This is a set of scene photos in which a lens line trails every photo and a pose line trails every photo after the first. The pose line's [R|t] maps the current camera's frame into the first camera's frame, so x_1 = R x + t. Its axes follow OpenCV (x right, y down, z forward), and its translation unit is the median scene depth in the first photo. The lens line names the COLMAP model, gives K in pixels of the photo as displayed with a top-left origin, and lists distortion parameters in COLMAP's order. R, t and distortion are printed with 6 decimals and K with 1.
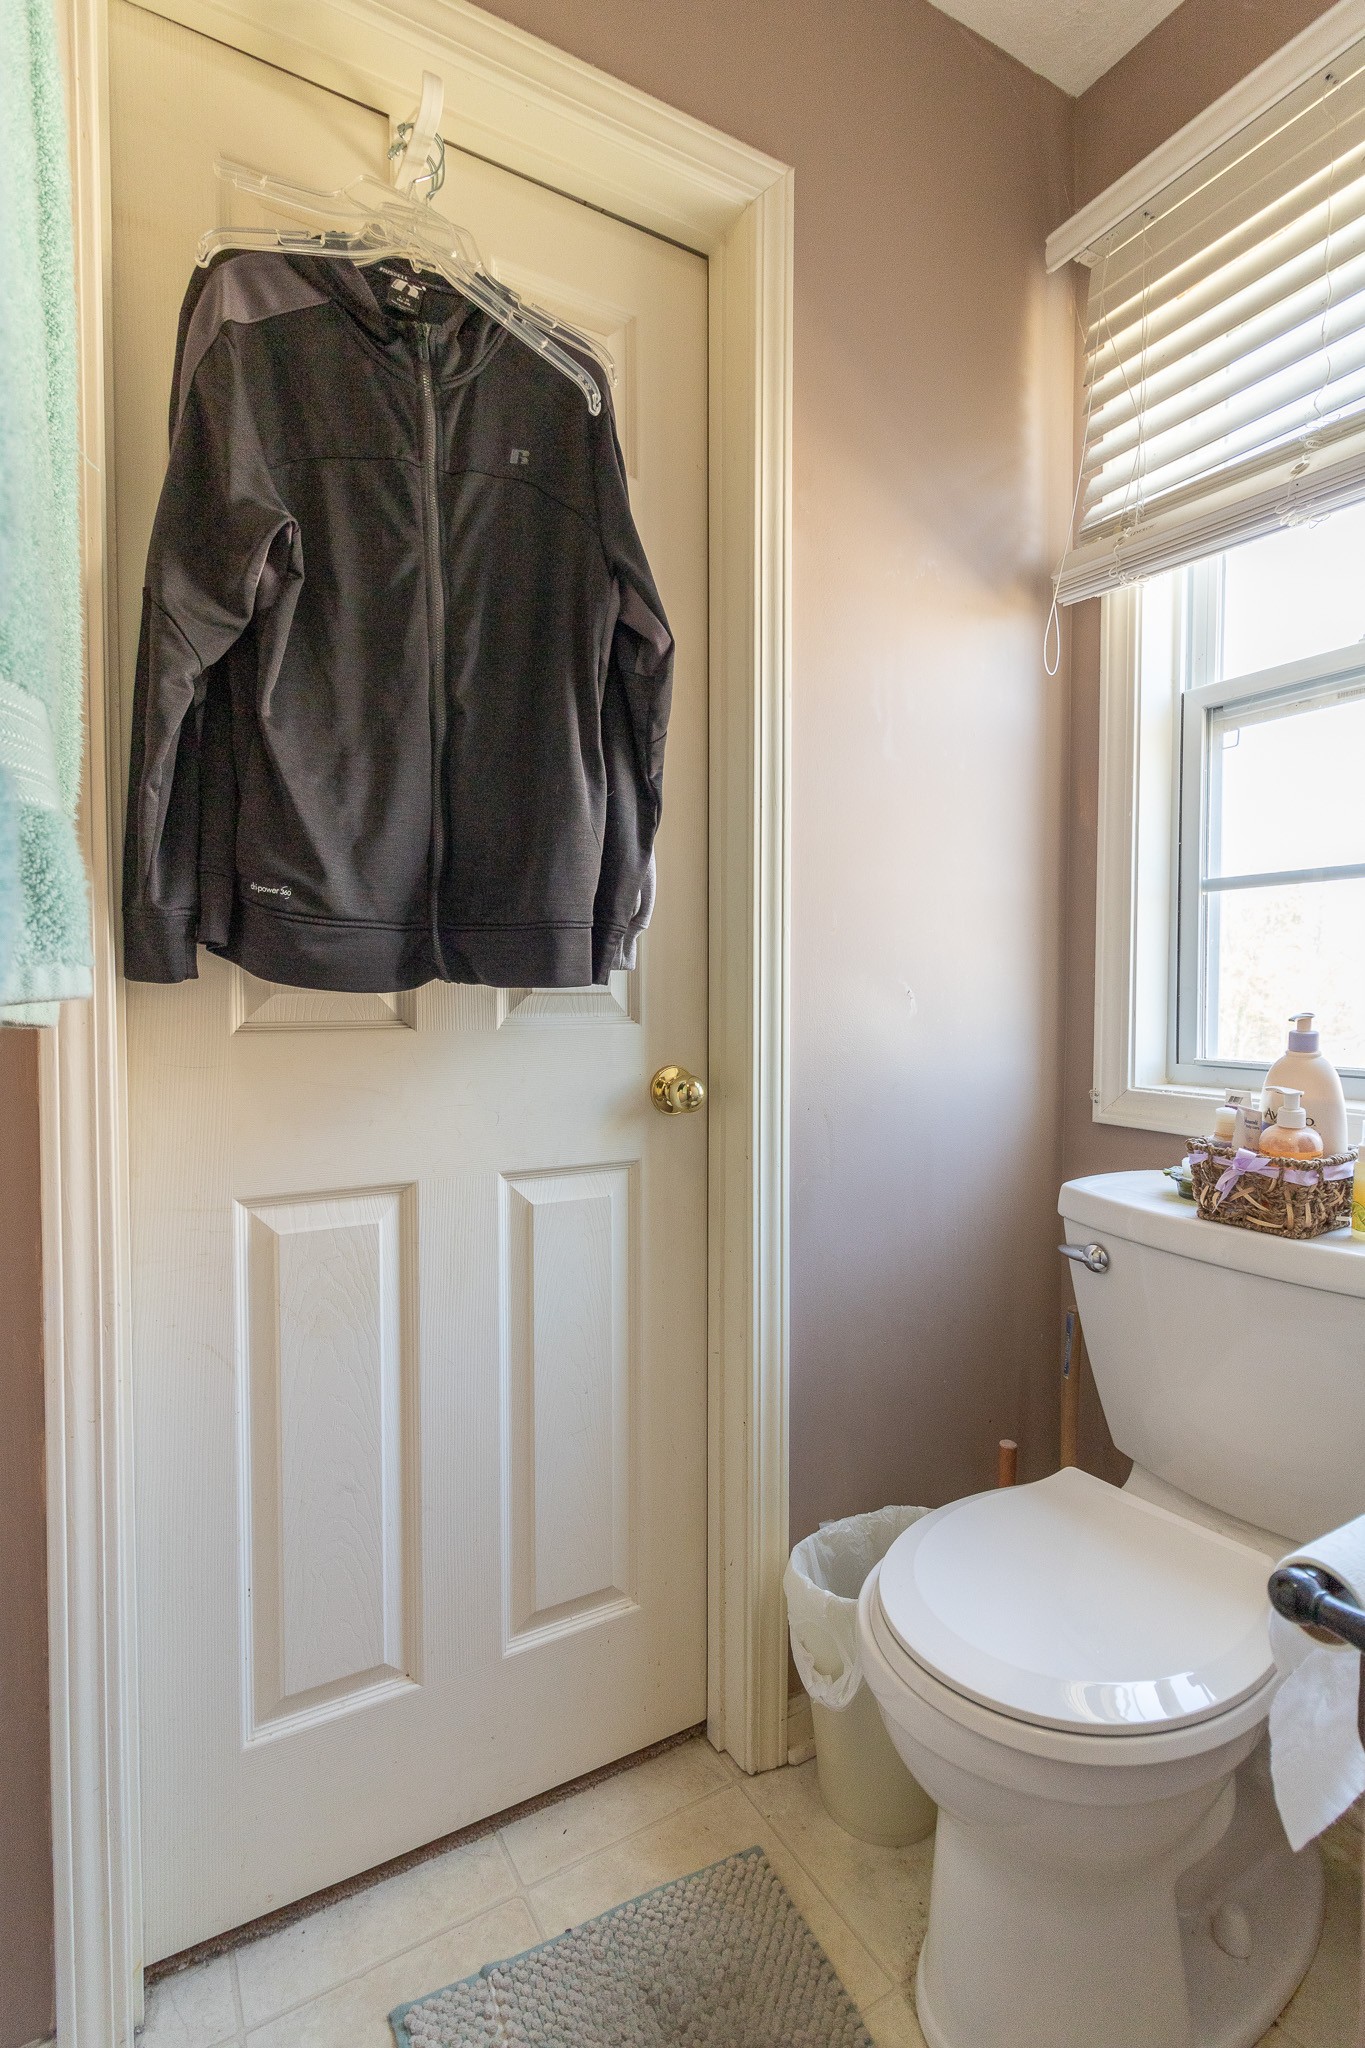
lens RADIAL K [[954.3, 0, 673.7], [0, 954.3, 1011.9], [0, 0, 1]] dist [0.001153, 0.000700]
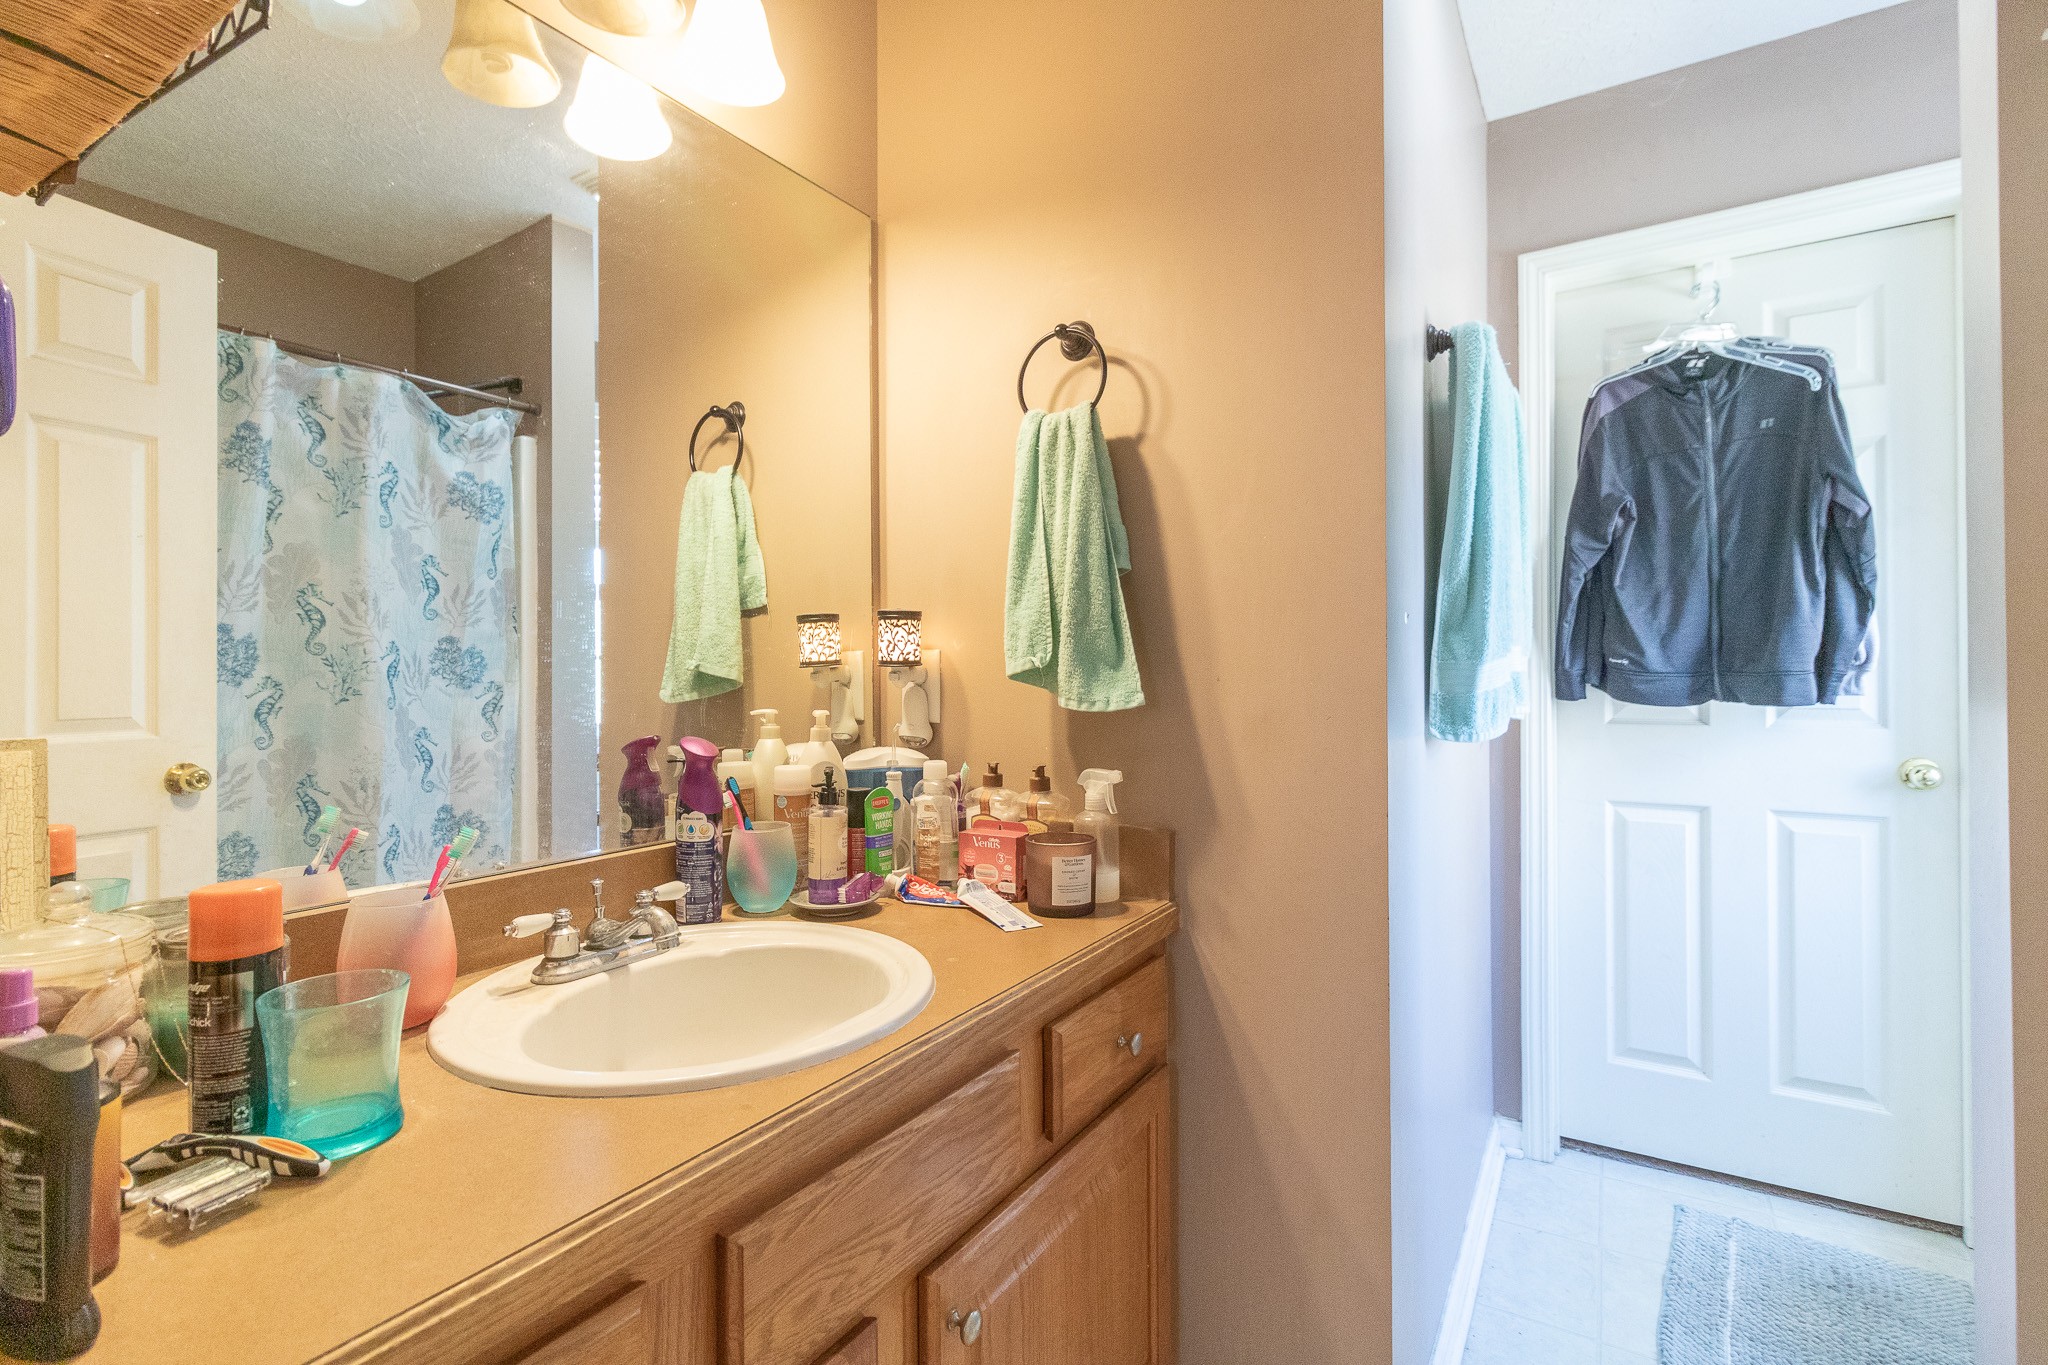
lens RADIAL K [[954.3, 0, 1015.0], [0, 954.3, 674.5], [0, 0, 1]] dist [0.001153, 0.000700]
pose [[0.478694, -0.001533, -0.877981, 0.814116], [-0.021596, 0.999675, -0.013520, -0.030387], [0.877716, 0.025433, 0.478505, -1.239136]]
